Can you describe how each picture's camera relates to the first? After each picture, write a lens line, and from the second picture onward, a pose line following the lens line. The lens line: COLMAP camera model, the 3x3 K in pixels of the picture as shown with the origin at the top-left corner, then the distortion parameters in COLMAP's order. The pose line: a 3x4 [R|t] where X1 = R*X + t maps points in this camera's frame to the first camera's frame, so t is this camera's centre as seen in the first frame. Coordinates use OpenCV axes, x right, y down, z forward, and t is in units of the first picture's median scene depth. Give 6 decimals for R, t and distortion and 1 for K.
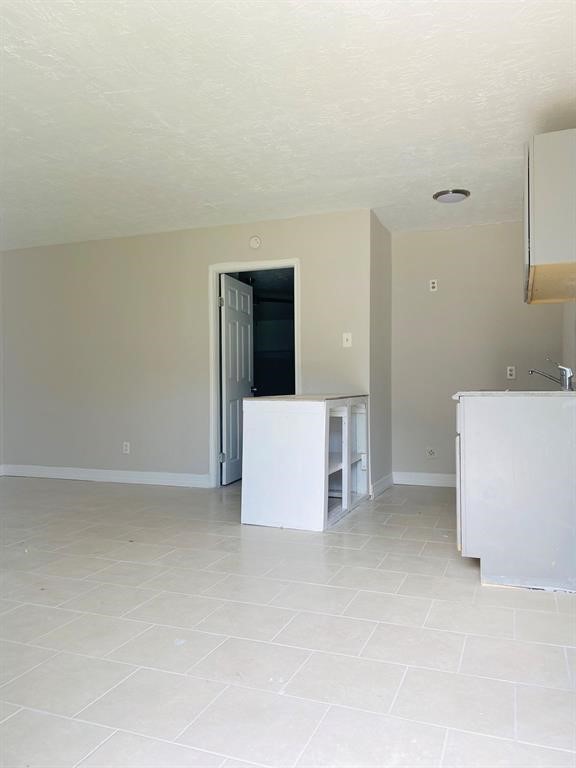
lens RADIAL K [[589.4, 0, 288.0], [0, 589.4, 384.0], [0, 0, 1]] dist [0.002512, -0.000836]
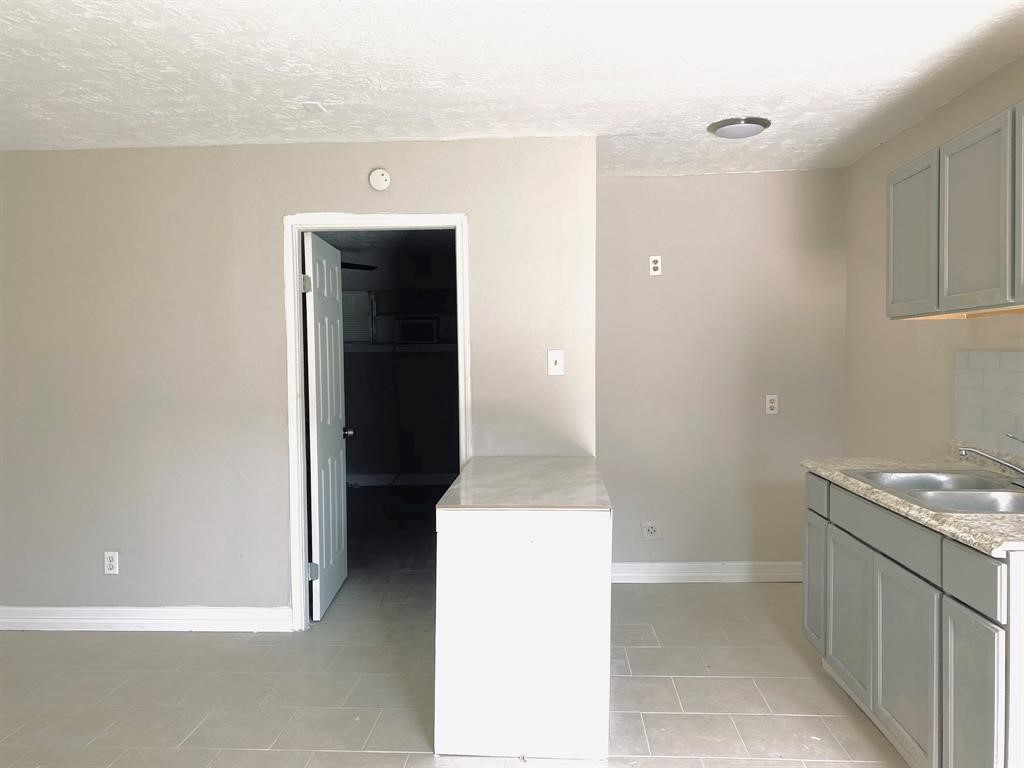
lens RADIAL K [[760.3, 0, 513.5], [0, 760.3, 369.0], [0, 0, 1]] dist [-0.010177, -0.001966]
pose [[0.949411, -0.012126, 0.313802, -0.155019], [0.005615, 0.999750, 0.021643, -0.076956], [-0.313986, -0.018786, 0.949242, 0.282933]]
